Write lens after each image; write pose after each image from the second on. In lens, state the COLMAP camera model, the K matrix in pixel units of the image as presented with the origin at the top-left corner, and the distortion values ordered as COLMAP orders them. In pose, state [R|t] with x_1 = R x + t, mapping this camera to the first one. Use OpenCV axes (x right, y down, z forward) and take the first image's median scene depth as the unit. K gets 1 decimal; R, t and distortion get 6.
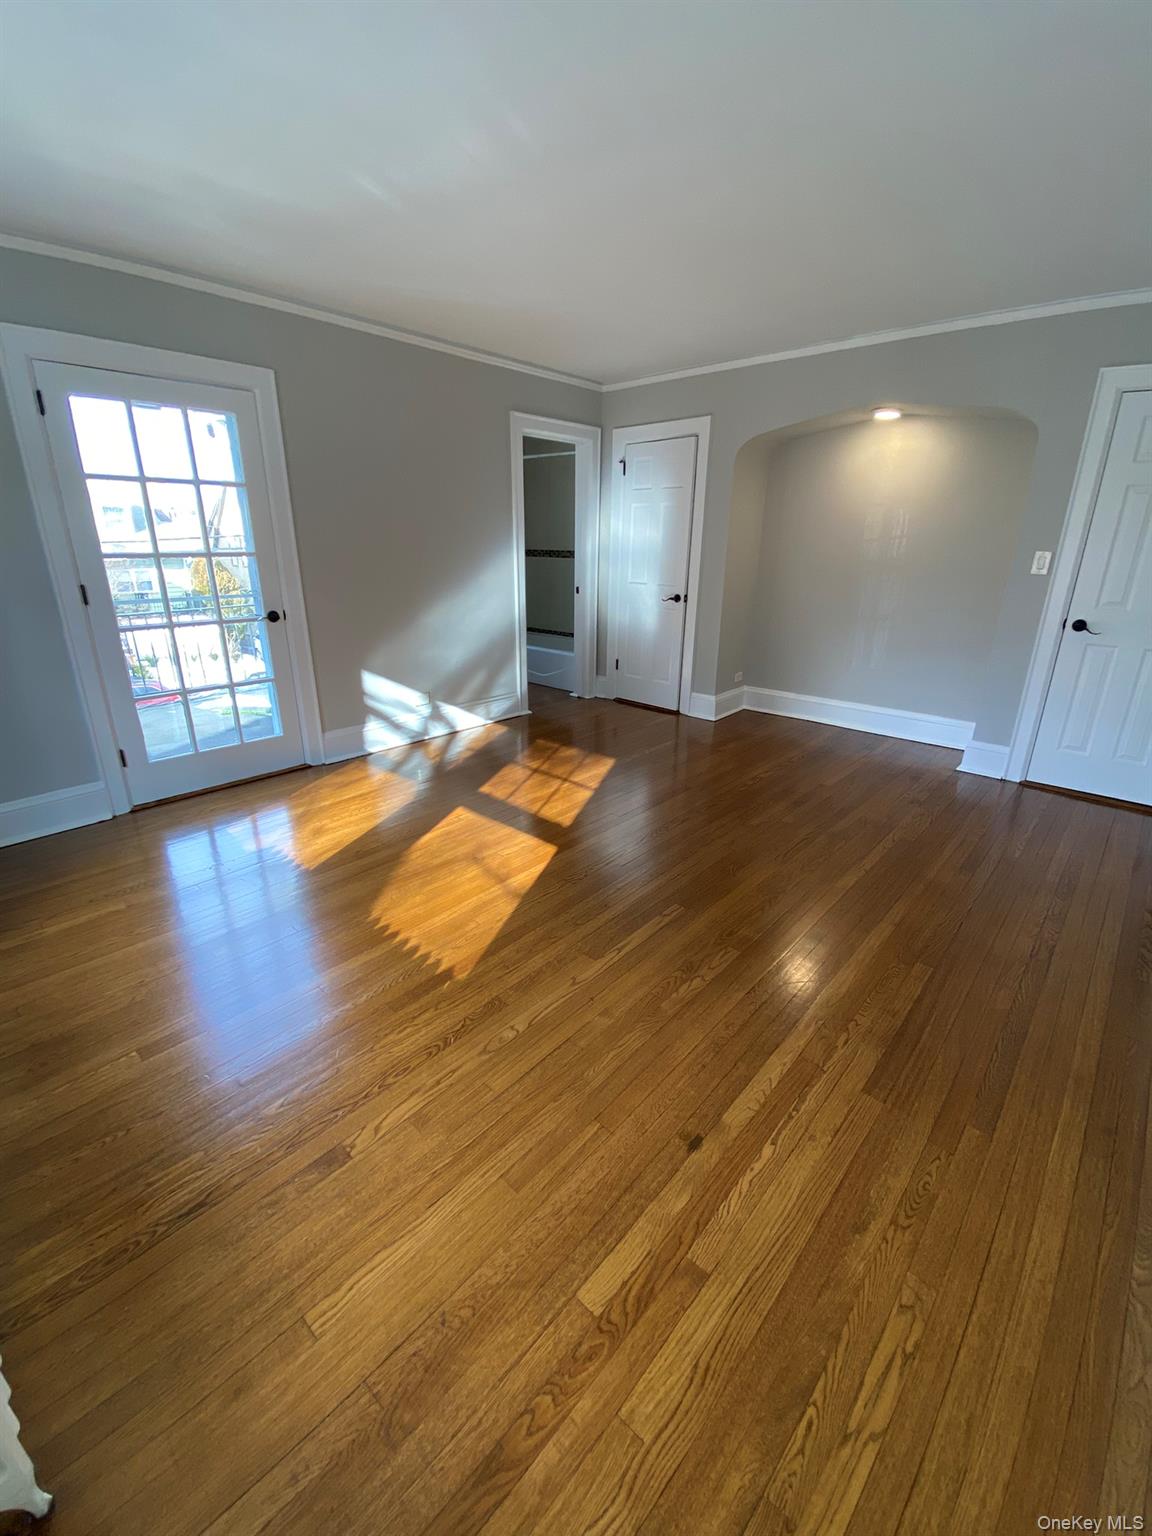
lens RADIAL K [[625.0, 0, 580.0], [0, 625.0, 764.4], [0, 0, 1]] dist [0.033738, -0.028316]
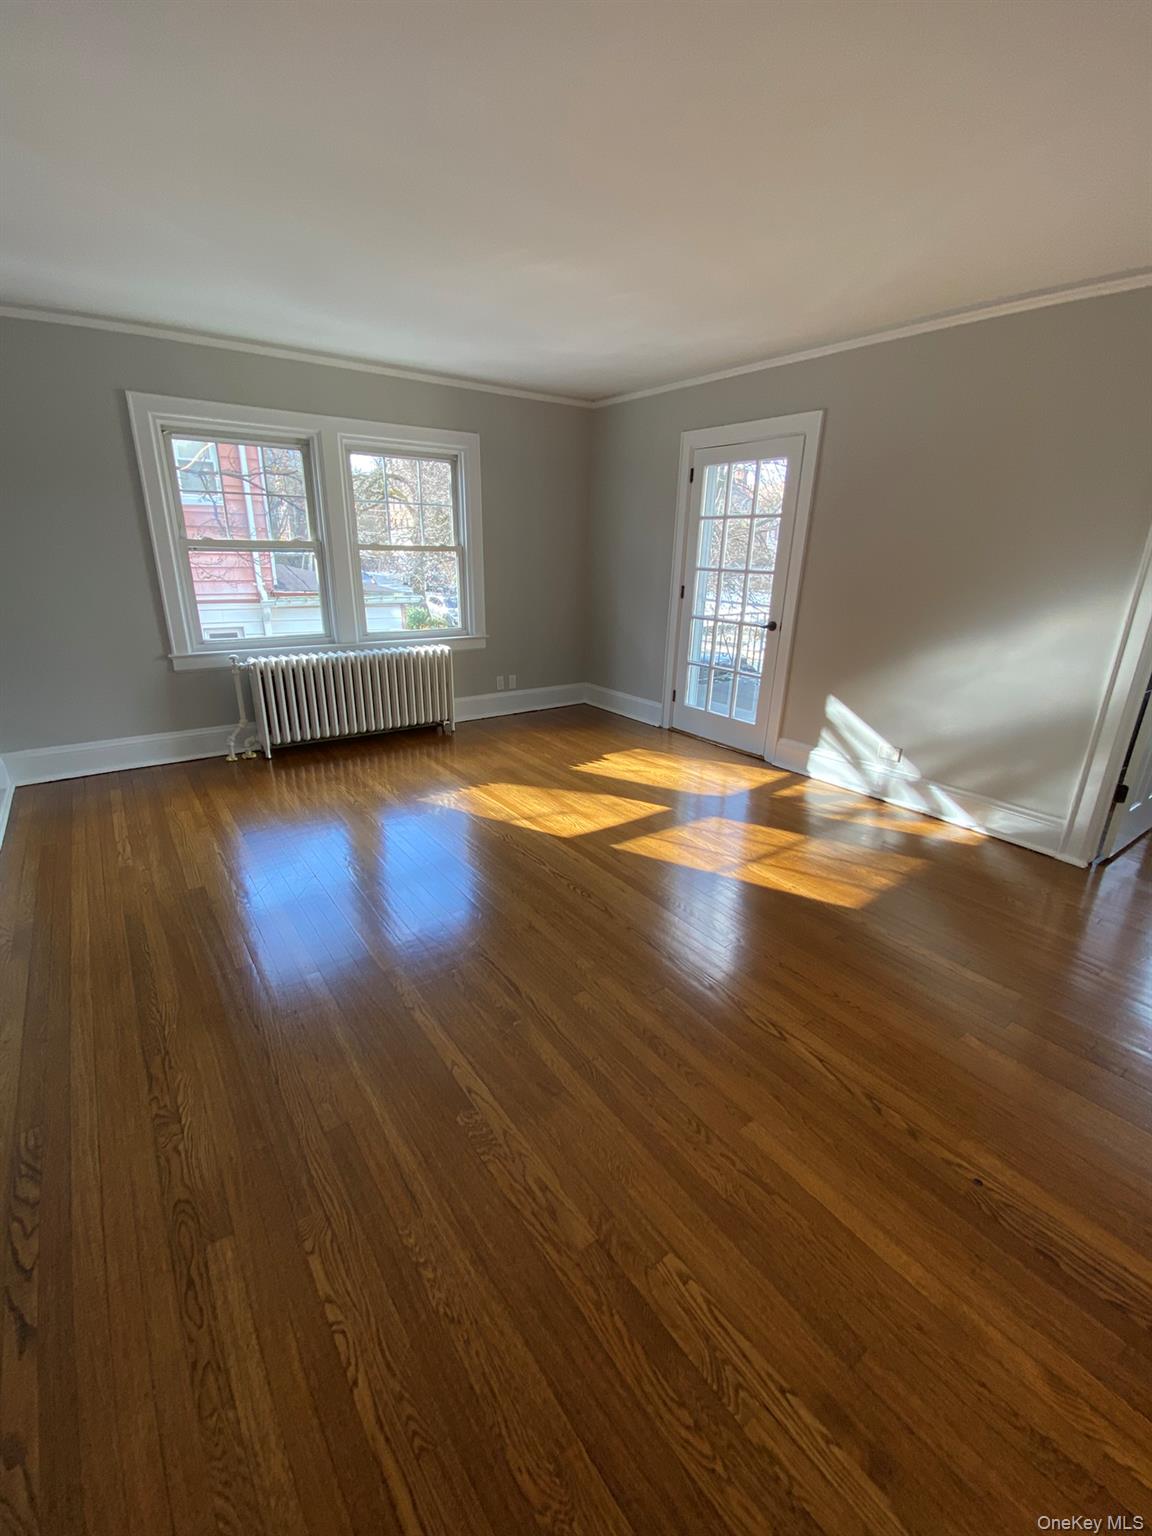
lens RADIAL K [[625.0, 0, 580.0], [0, 625.0, 764.4], [0, 0, 1]] dist [0.033738, -0.028316]
pose [[-0.198958, 0.303841, -0.931717, 0.778902], [-0.349973, 0.866006, 0.357145, -0.311964], [0.915388, 0.397132, -0.065963, 0.871121]]
